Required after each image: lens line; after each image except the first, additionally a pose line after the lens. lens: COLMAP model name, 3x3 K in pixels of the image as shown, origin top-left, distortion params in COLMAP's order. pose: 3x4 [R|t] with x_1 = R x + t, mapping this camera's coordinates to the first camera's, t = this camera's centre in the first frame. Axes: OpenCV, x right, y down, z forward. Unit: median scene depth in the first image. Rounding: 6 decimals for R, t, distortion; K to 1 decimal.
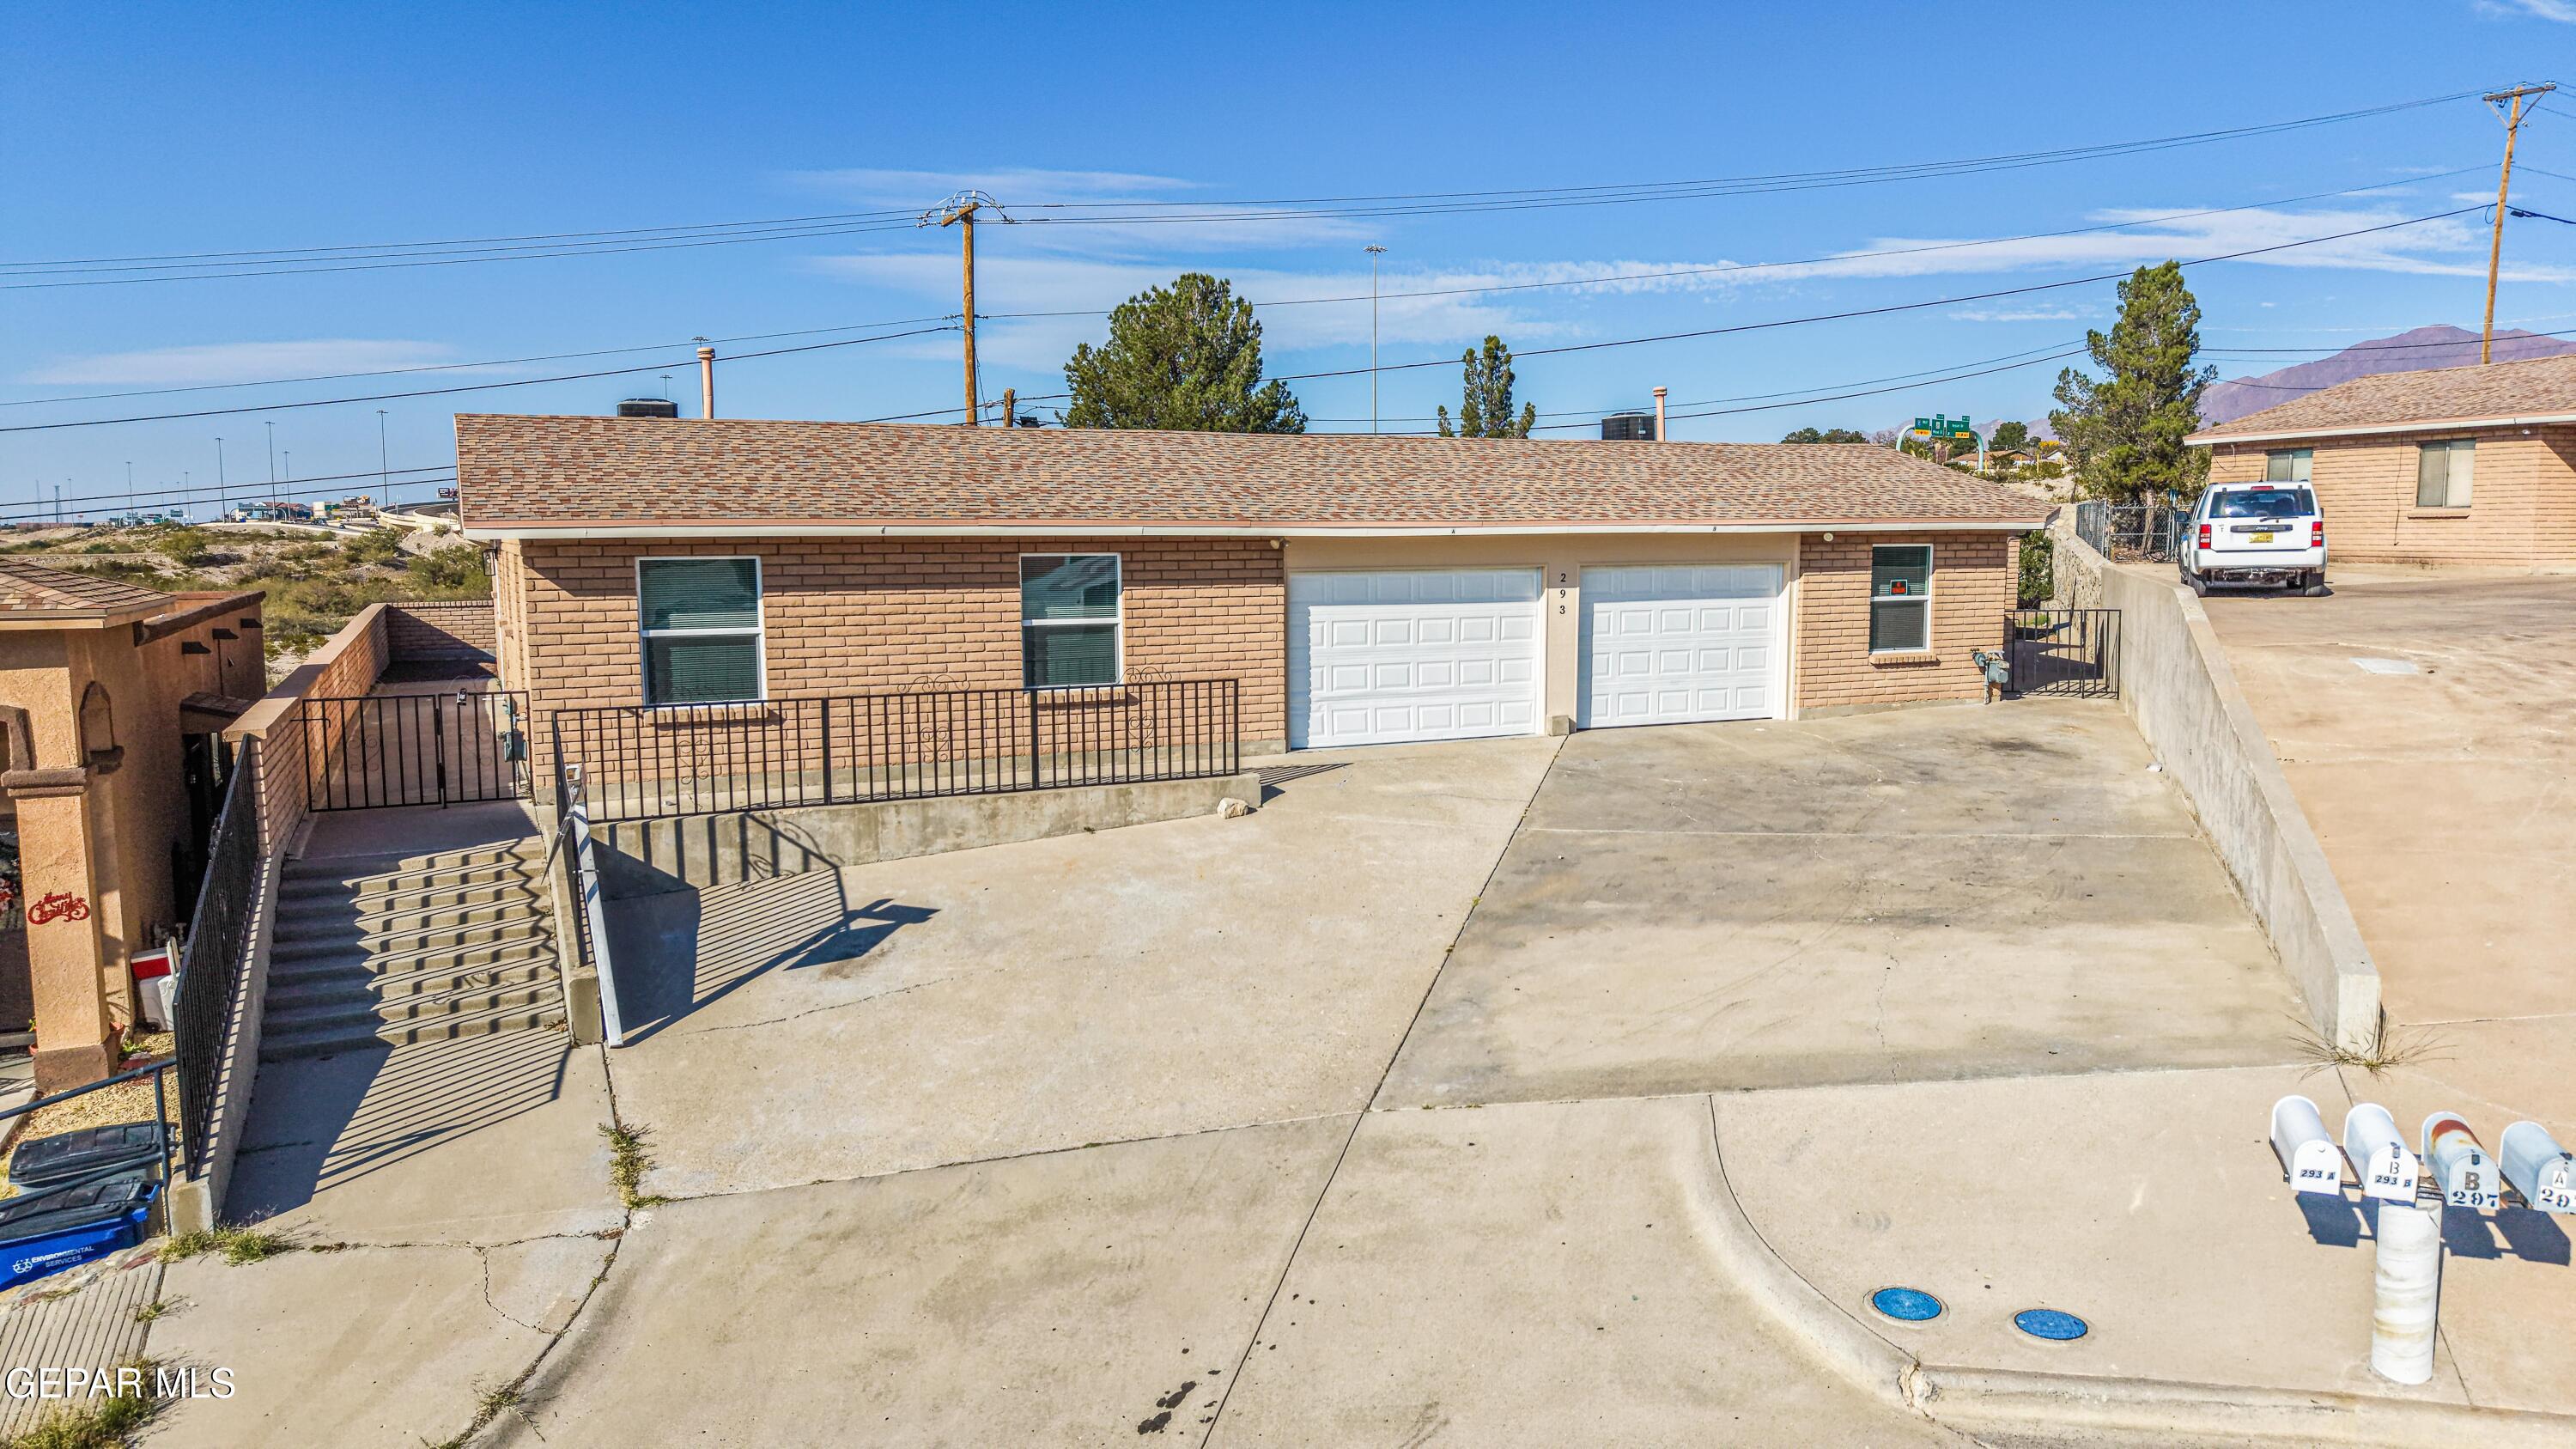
lens RADIAL K [[1700.7, 0, 1288.0], [0, 1700.7, 724.5], [0, 0, 1]] dist [0.041668, -0.045302]
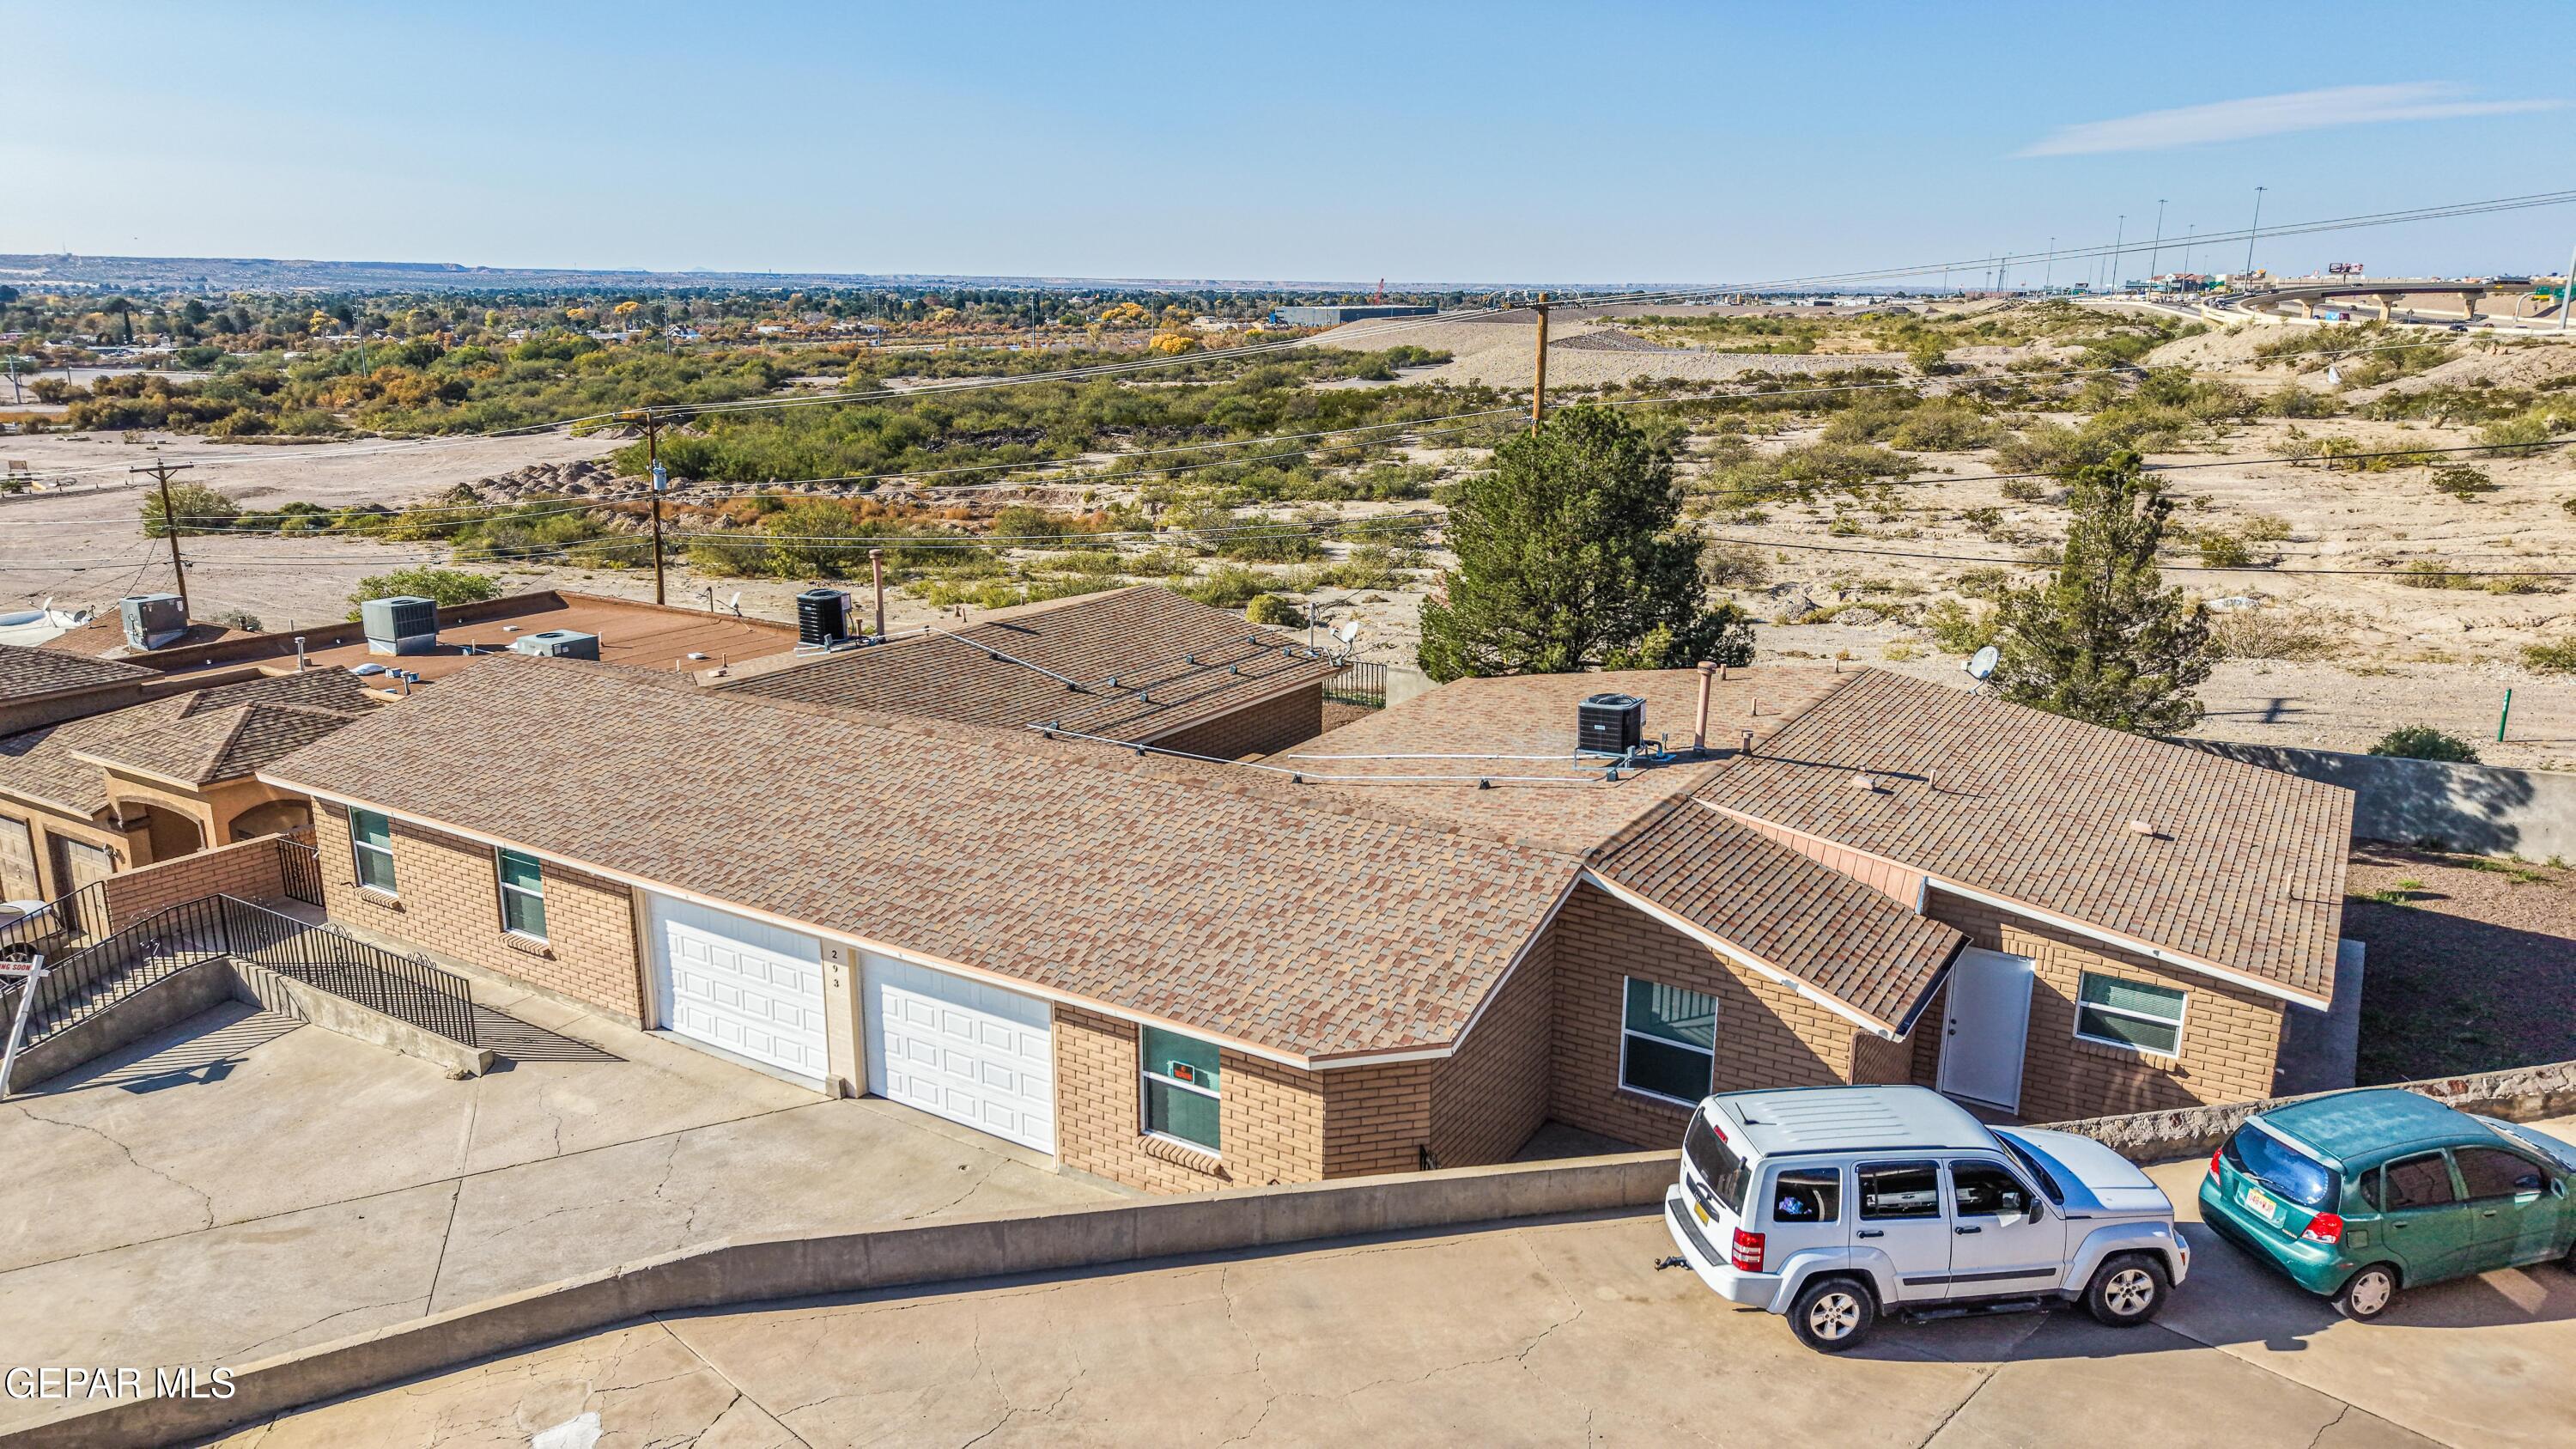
lens RADIAL K [[1700.7, 0, 1288.0], [0, 1700.7, 724.5], [0, 0, 1]] dist [0.041668, -0.045302]
pose [[0.537525, 0.212616, -0.816003, 2.054116], [-0.105074, 0.977037, 0.185359, -0.808168], [0.836676, -0.013894, 0.547522, 1.207971]]
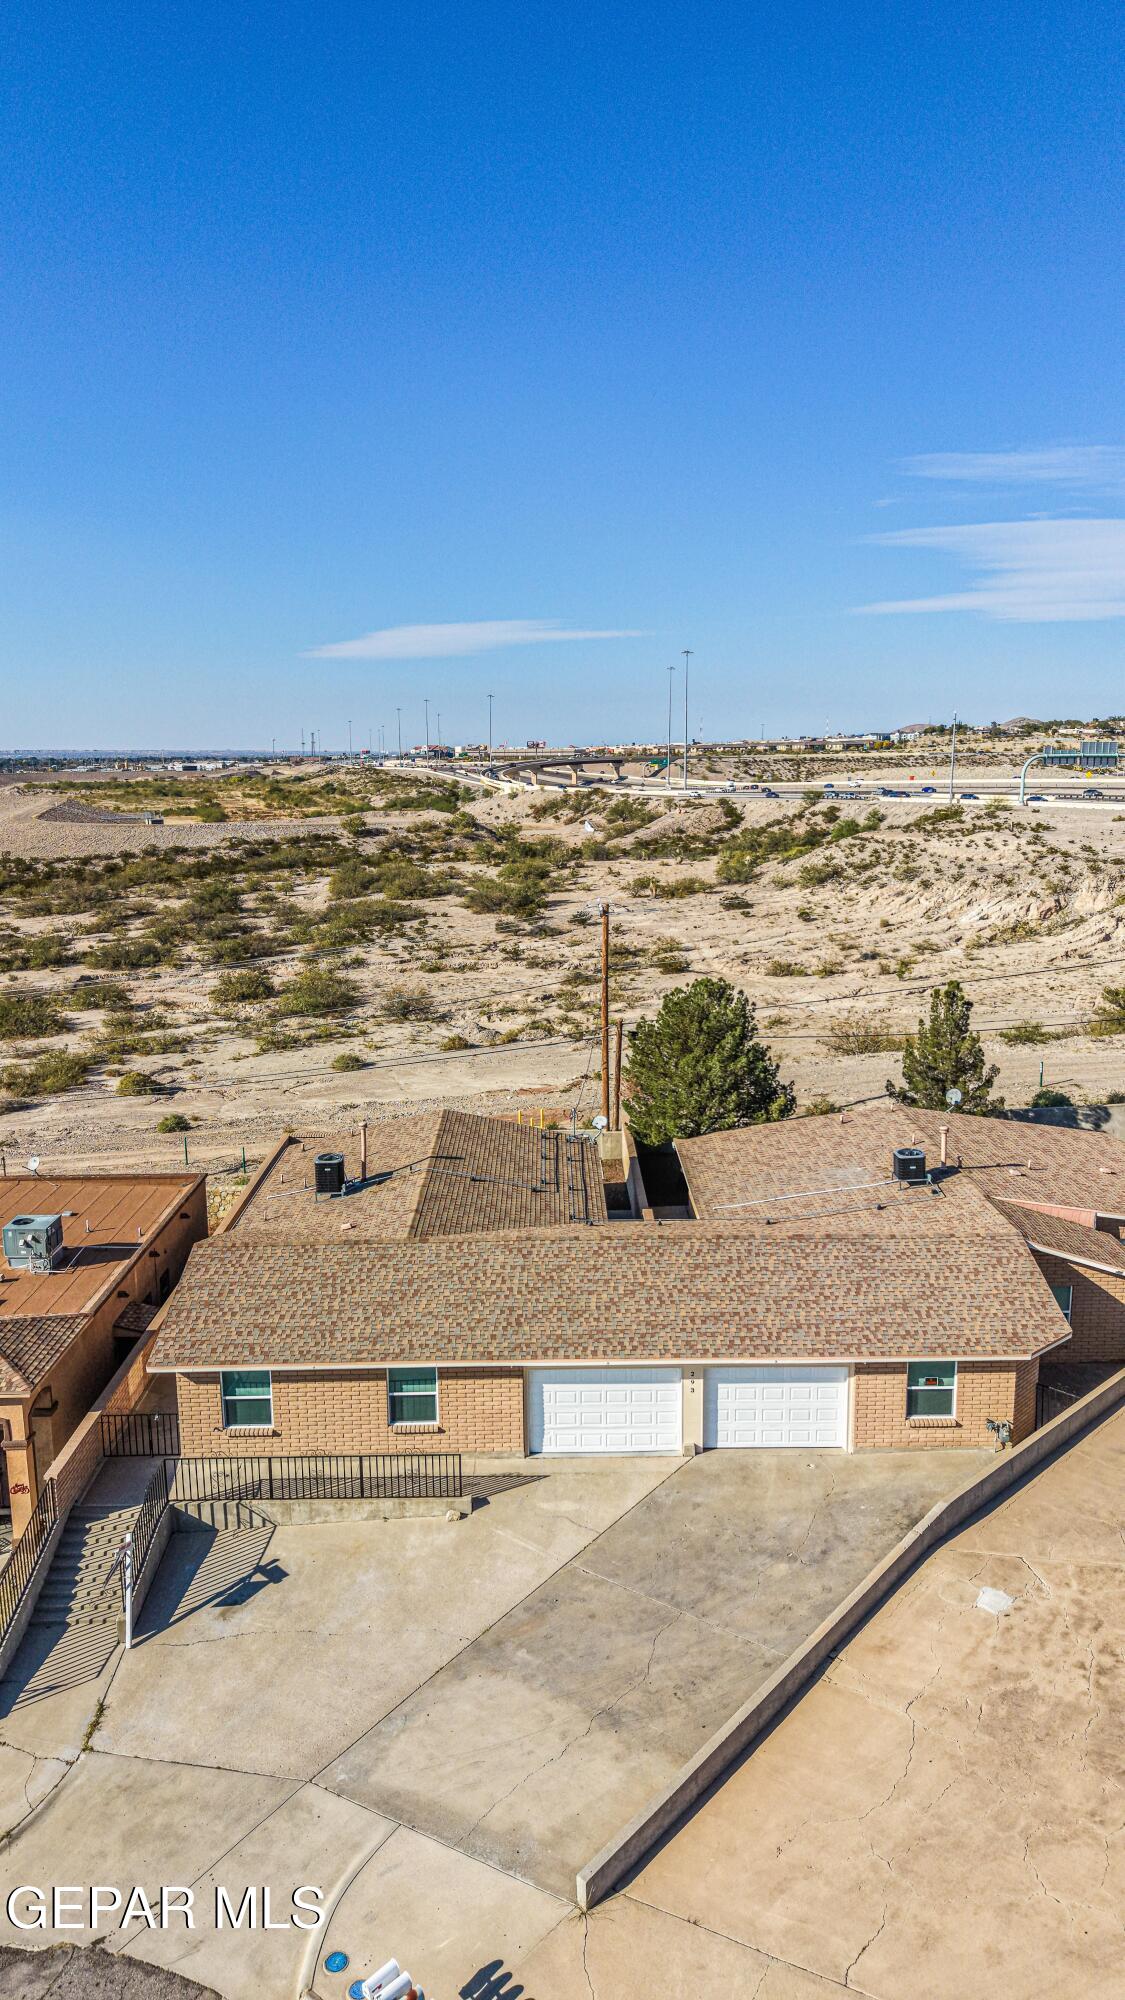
lens RADIAL K [[1320.2, 0, 570.2], [0, 1320.2, 992.8], [0, 0, 1]] dist [0.041668, -0.045302]
pose [[0.908873, 0.069727, -0.411204, 1.099686], [-0.044239, 0.996481, 0.071191, -1.084011], [0.414721, -0.046513, 0.908759, -0.628071]]
